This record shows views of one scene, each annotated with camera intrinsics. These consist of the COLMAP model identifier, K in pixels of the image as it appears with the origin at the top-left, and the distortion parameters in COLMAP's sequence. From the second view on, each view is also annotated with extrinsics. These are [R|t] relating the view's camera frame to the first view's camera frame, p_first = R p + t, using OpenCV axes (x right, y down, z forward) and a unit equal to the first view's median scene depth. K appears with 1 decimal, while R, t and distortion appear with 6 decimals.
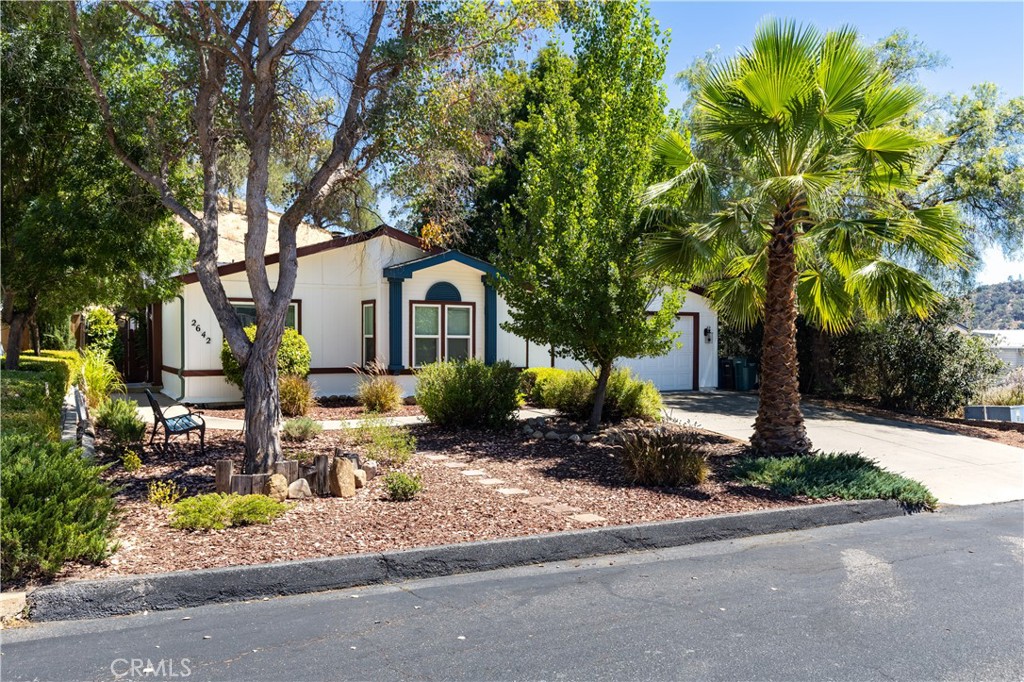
lens RADIAL K [[736.5, 0, 513.2], [0, 736.5, 343.7], [0, 0, 1]] dist [0.004754, 0.001847]
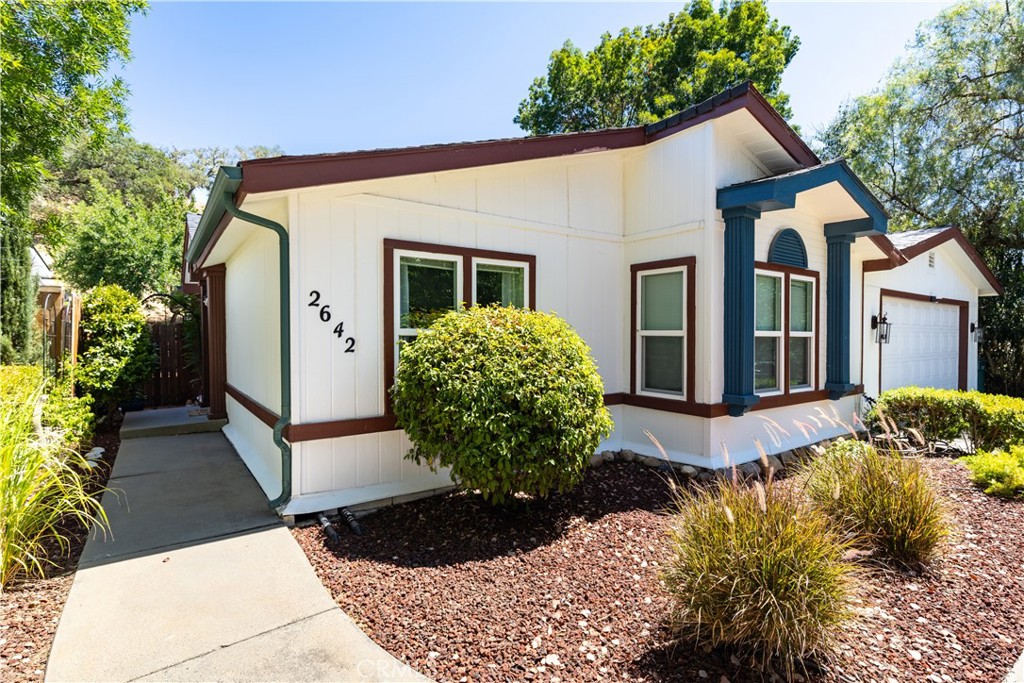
lens RADIAL K [[496.8, 0, 510.2], [0, 496.8, 343.3], [0, 0, 1]] dist [-0.003140, -0.000300]
pose [[0.996738, -0.002074, 0.080677, -0.319031], [0.001176, 0.999937, 0.011171, -0.007237], [-0.080695, -0.011040, 0.996678, 0.663674]]
